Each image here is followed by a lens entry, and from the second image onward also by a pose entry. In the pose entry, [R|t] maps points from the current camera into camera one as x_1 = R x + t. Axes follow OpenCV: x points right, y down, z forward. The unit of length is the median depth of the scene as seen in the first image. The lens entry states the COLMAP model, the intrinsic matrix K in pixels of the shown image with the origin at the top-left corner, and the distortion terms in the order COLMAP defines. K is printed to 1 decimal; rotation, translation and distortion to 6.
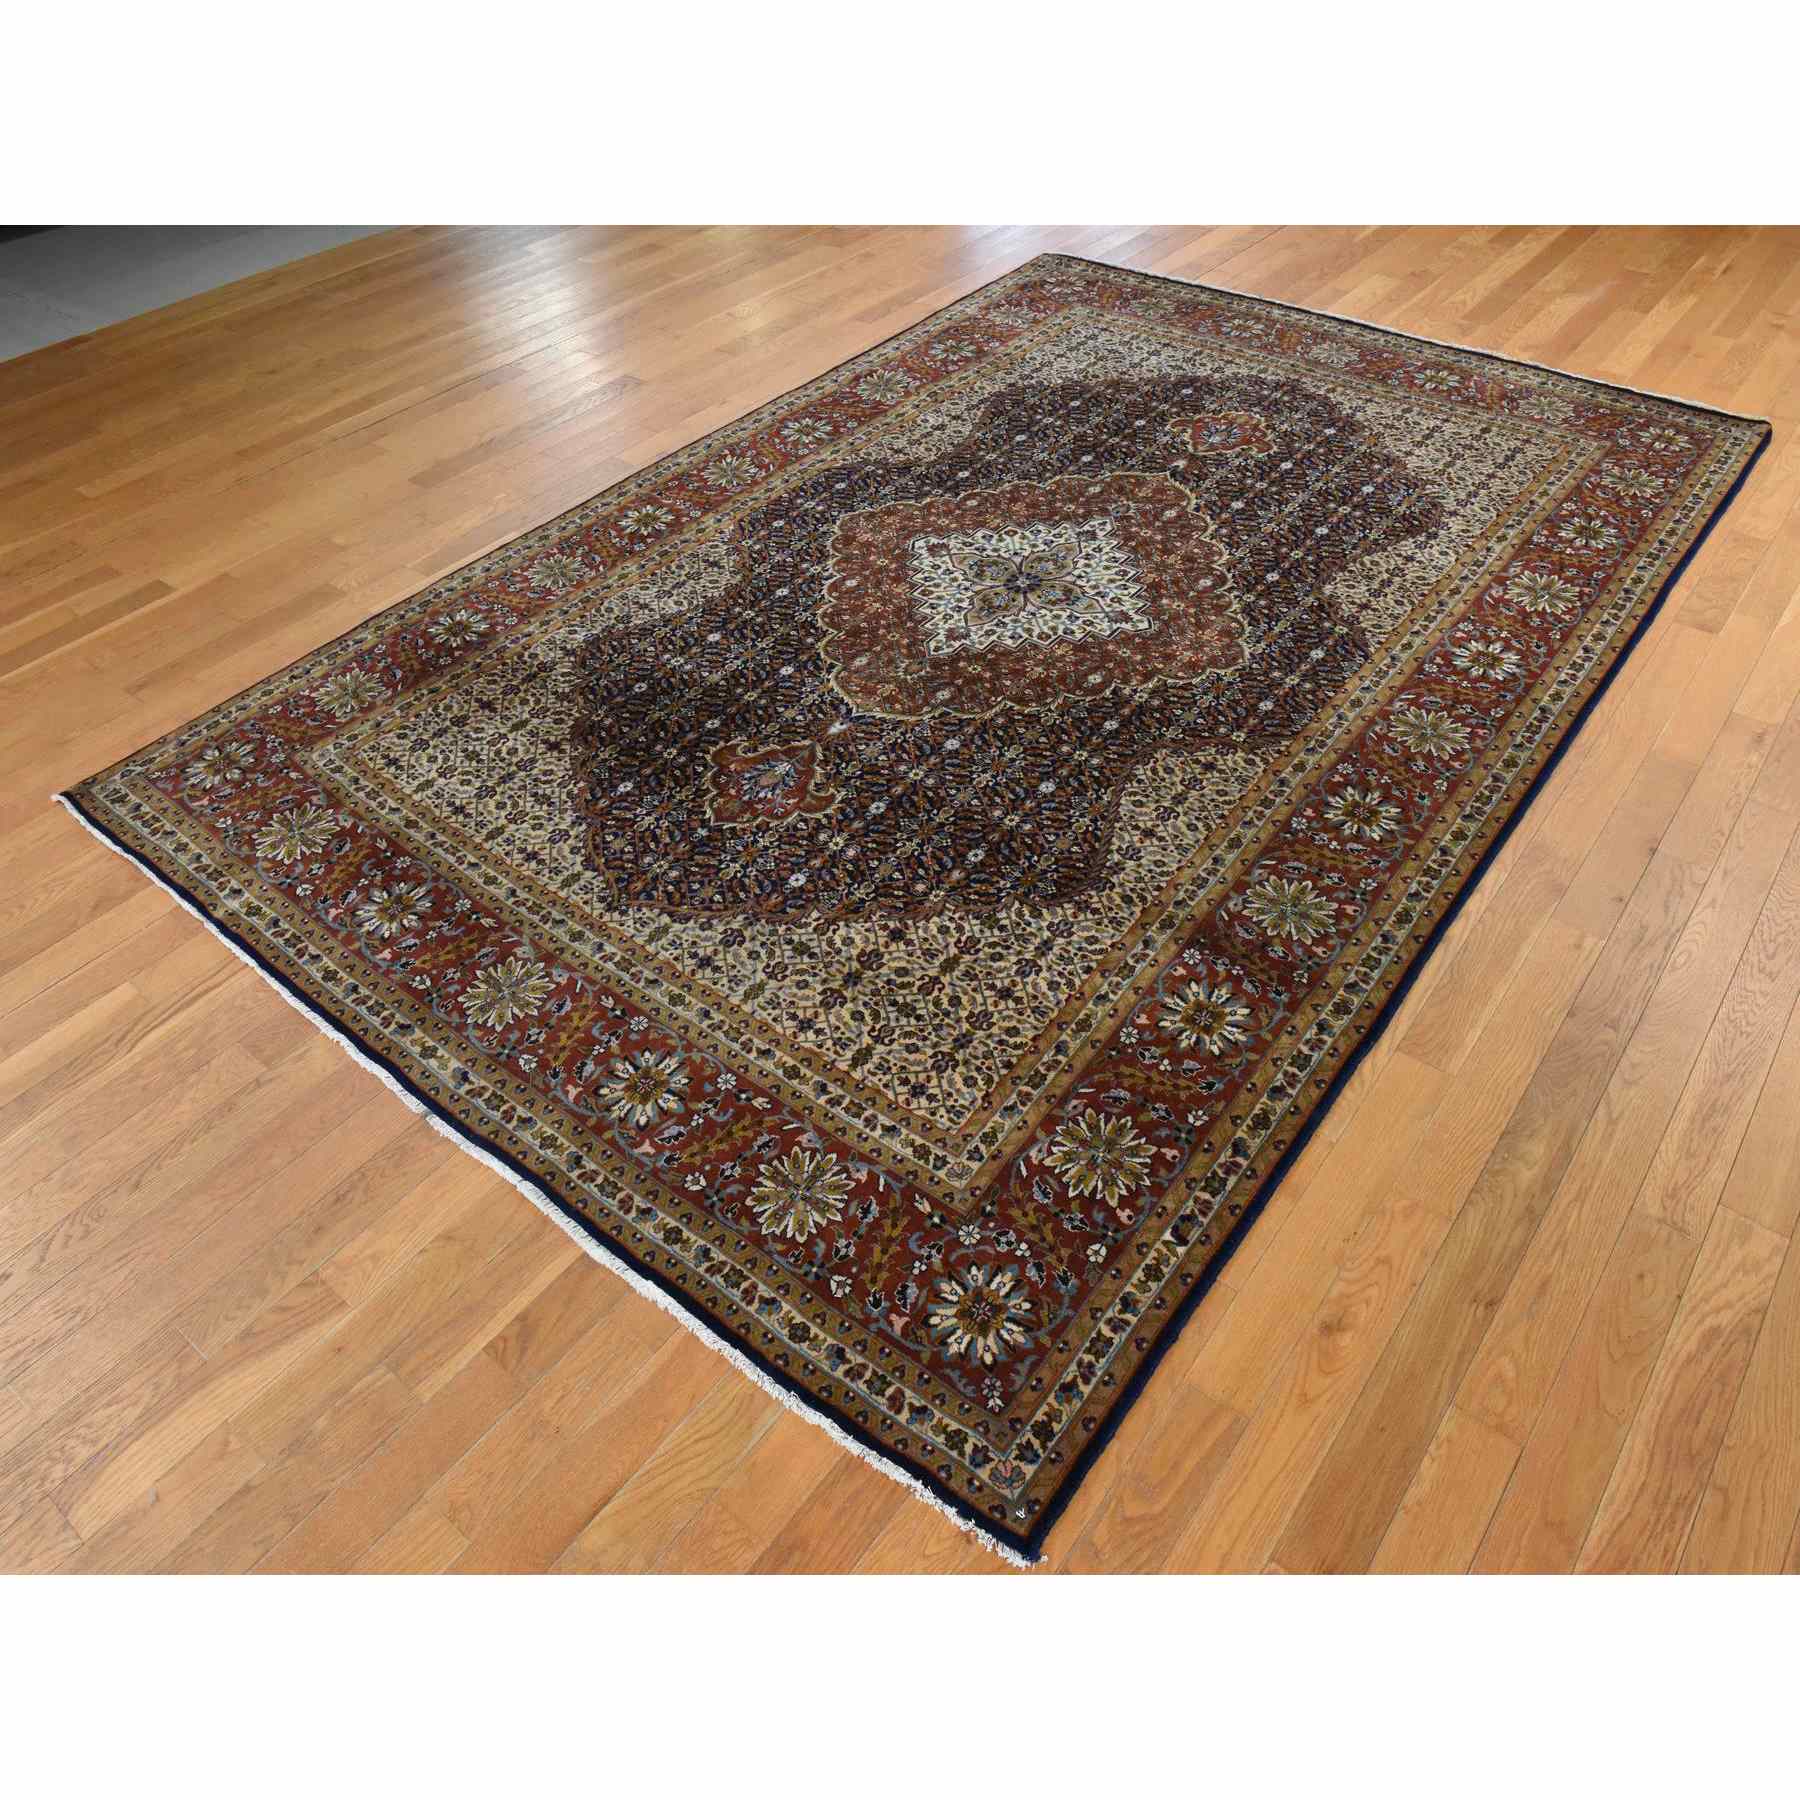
lens RADIAL K [[1267.3, 0, 900.0], [0, 1267.3, 900.0], [0, 0, 1]] dist [-0.022821, -0.002281]
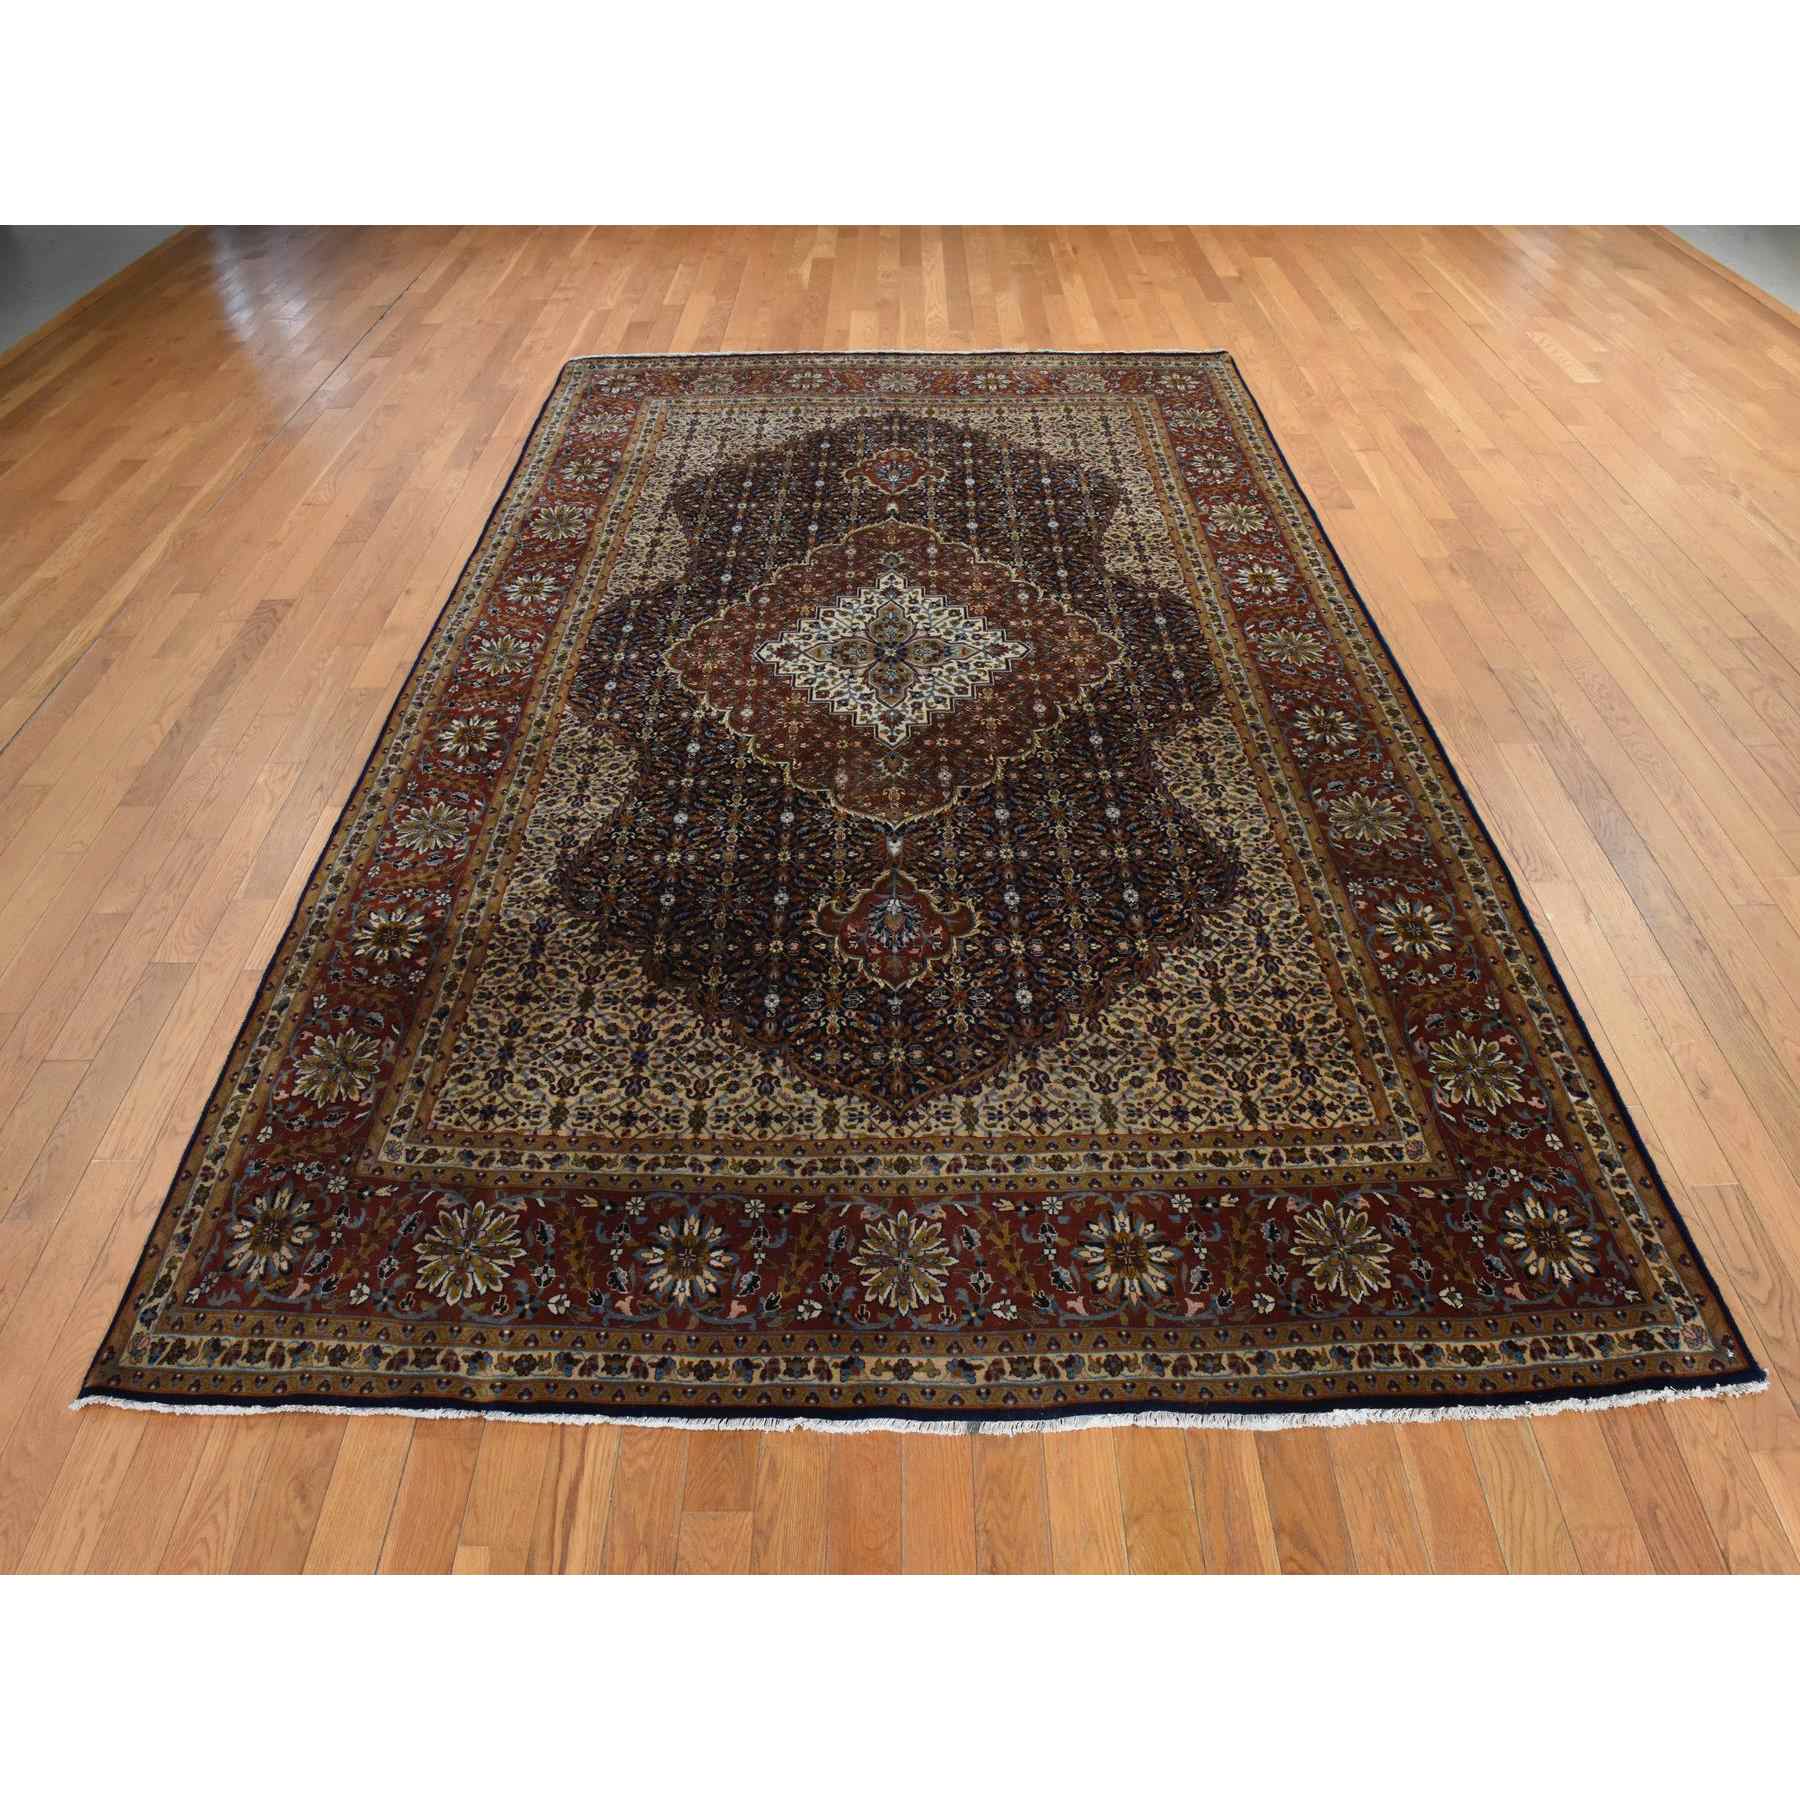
lens RADIAL K [[1083.2, 0, 896.3], [0, 1083.2, 836.1], [0, 0, 1]] dist [-0.034263, -0.004942]
pose [[0.785769, -0.428393, 0.446147, -0.419626], [0.431584, 0.896440, 0.100649, -0.223599], [-0.443061, 0.113463, 0.889282, 0.217177]]
